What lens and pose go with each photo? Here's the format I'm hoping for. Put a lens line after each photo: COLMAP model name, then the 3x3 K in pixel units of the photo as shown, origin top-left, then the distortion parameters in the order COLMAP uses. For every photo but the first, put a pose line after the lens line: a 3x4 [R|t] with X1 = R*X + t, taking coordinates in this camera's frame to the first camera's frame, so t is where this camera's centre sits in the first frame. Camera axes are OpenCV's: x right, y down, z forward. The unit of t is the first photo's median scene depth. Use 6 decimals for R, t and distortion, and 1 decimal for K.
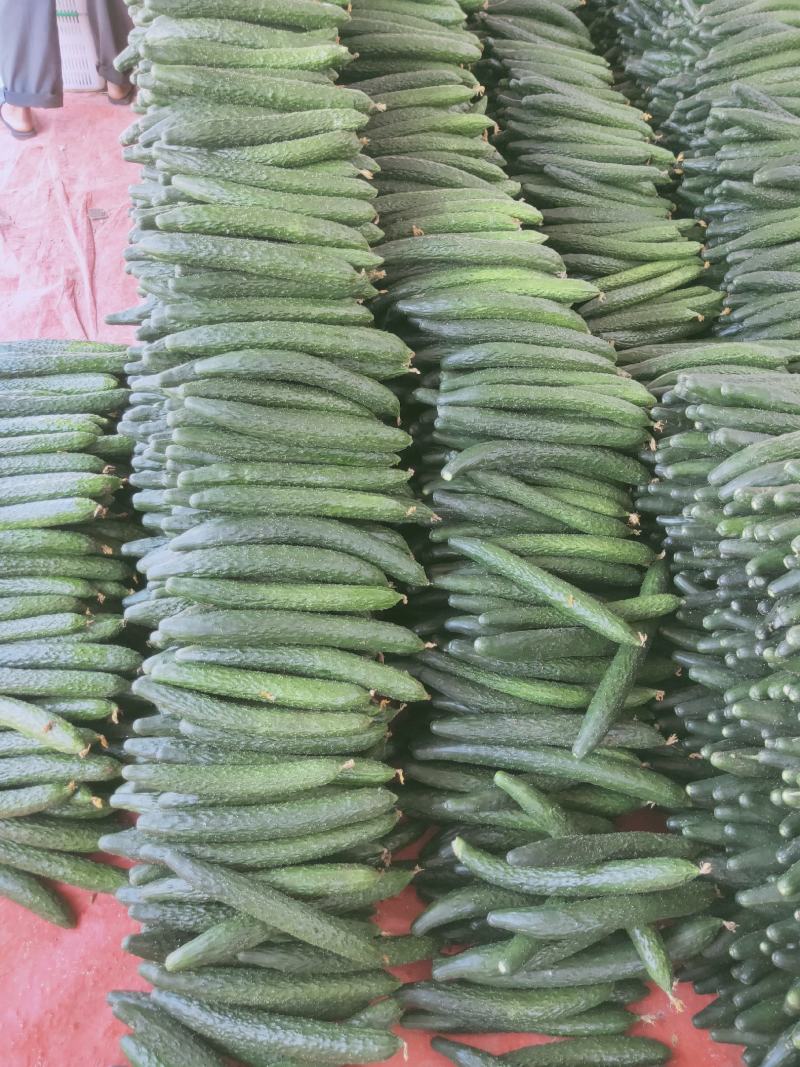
lens RADIAL K [[807.6, 0, 400.0], [0, 807.6, 533.5], [0, 0, 1]] dist [0.028588, -0.010340]
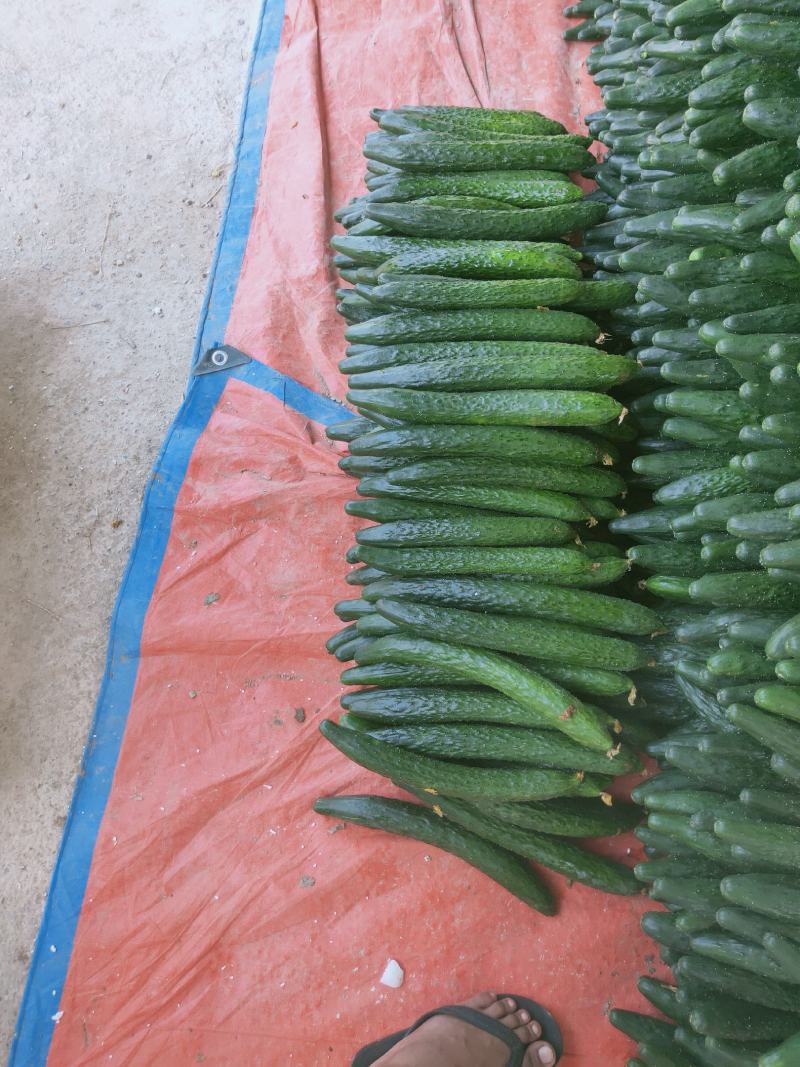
lens RADIAL K [[807.6, 0, 400.0], [0, 807.6, 533.5], [0, 0, 1]] dist [0.028588, -0.010340]
pose [[0.978648, 0.136121, -0.154012, -0.435734], [-0.083147, 0.947416, 0.309013, -0.132687], [0.187977, -0.289609, 0.938505, 0.257695]]
